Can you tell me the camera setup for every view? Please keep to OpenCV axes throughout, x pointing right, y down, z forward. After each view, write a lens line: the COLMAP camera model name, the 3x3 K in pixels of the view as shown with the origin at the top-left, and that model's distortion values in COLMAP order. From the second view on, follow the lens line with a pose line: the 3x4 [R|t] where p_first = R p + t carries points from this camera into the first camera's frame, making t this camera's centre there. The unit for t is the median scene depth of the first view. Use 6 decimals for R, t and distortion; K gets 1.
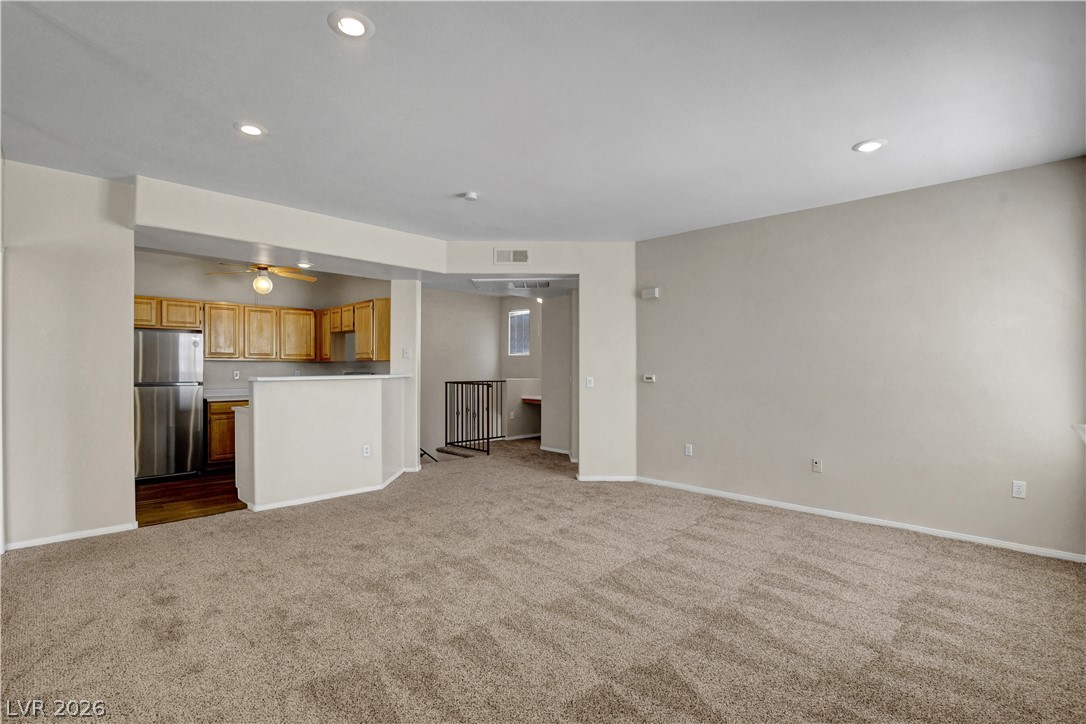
lens RADIAL K [[517.9, 0, 541.6], [0, 517.9, 364.3], [0, 0, 1]] dist [-0.021702, -0.000274]
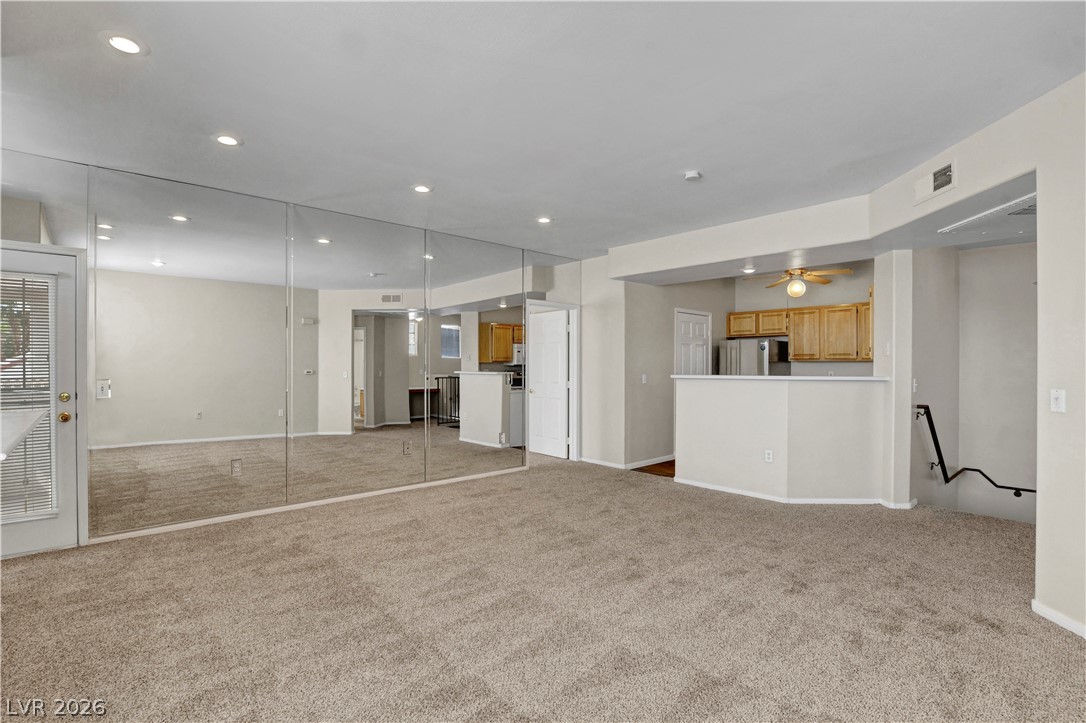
lens RADIAL K [[517.9, 0, 543.0], [0, 517.9, 361.6], [0, 0, 1]] dist [-0.021702, -0.000274]
pose [[-0.079766, -0.009959, -0.996764, 0.565763], [0.002690, 0.999944, -0.010206, 0.003448], [0.996810, -0.003495, -0.079735, 0.597571]]
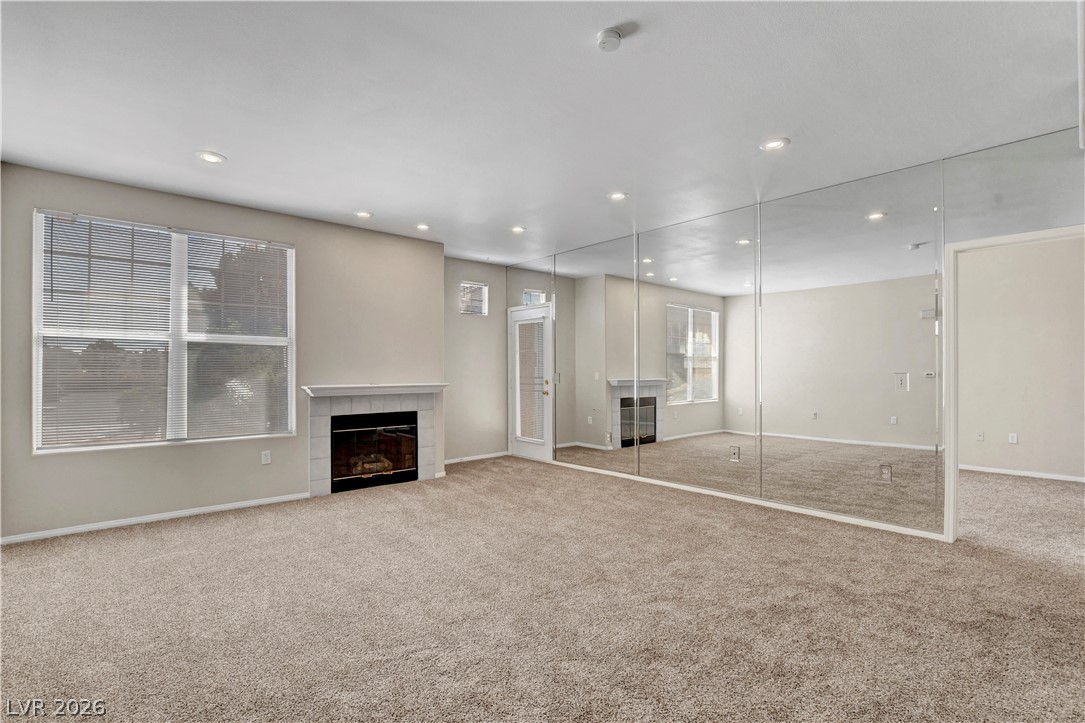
lens RADIAL K [[517.4, 0, 541.4], [0, 517.4, 367.2], [0, 0, 1]] dist [-0.021702, -0.000274]
pose [[-0.997191, -0.001820, 0.074876, -0.078174], [-0.002499, 0.999957, -0.008975, 0.013219], [-0.074856, -0.009136, -0.997153, 1.135355]]
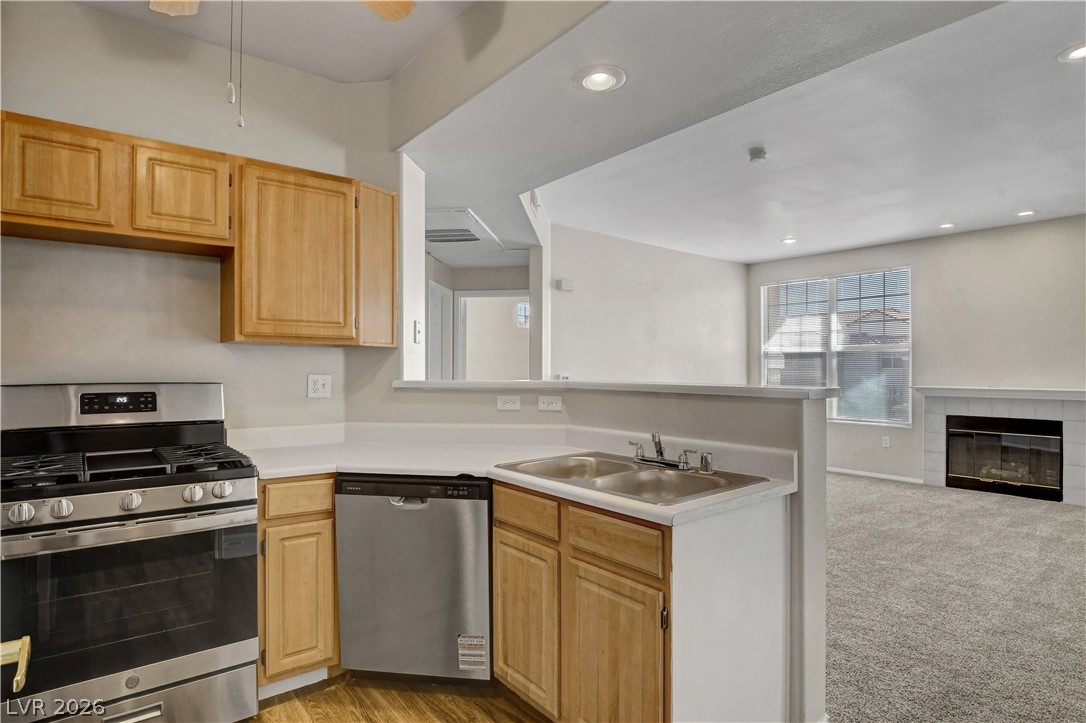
lens RADIAL K [[575.9, 0, 541.2], [0, 575.9, 367.0], [0, 0, 1]] dist [0.000086, -0.002418]
pose [[0.112125, 0.002479, 0.993691, -0.790619], [-0.008276, 0.999965, -0.001560, 0.009118], [-0.993660, -0.008049, 0.112142, 0.907230]]
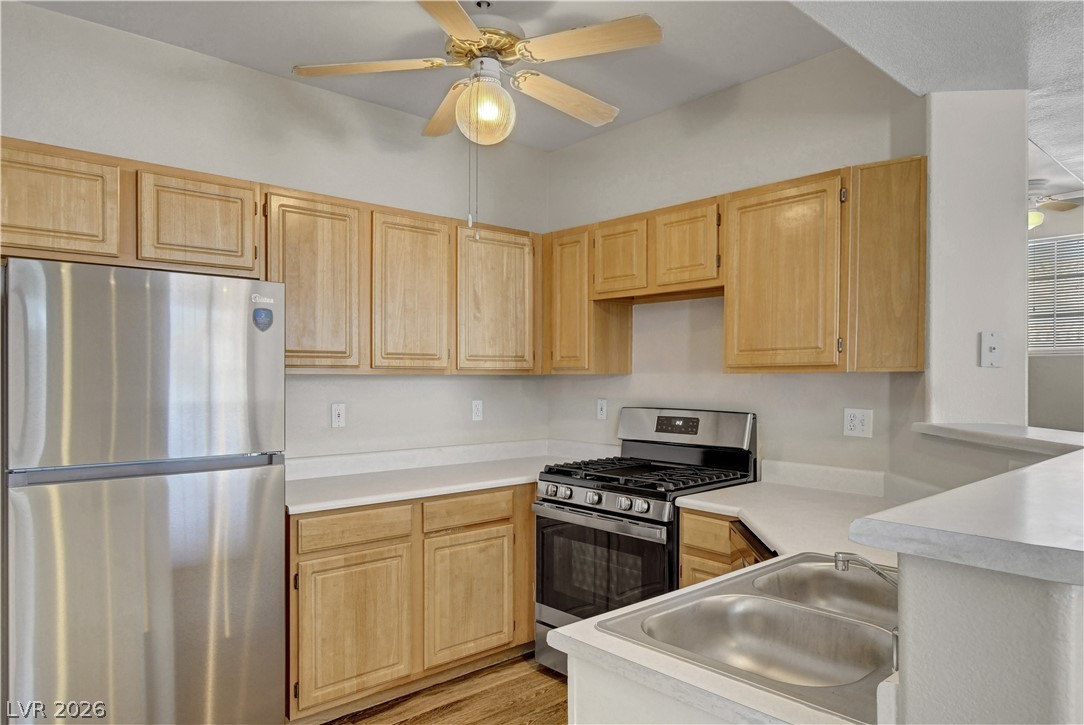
lens RADIAL K [[686.9, 0, 536.9], [0, 686.9, 378.3], [0, 0, 1]] dist [-0.007206, 0.000523]
pose [[0.996392, -0.001235, -0.084867, -0.498985], [0.001914, 0.999967, 0.007913, -0.009219], [0.084854, -0.008047, 0.996361, 0.649253]]
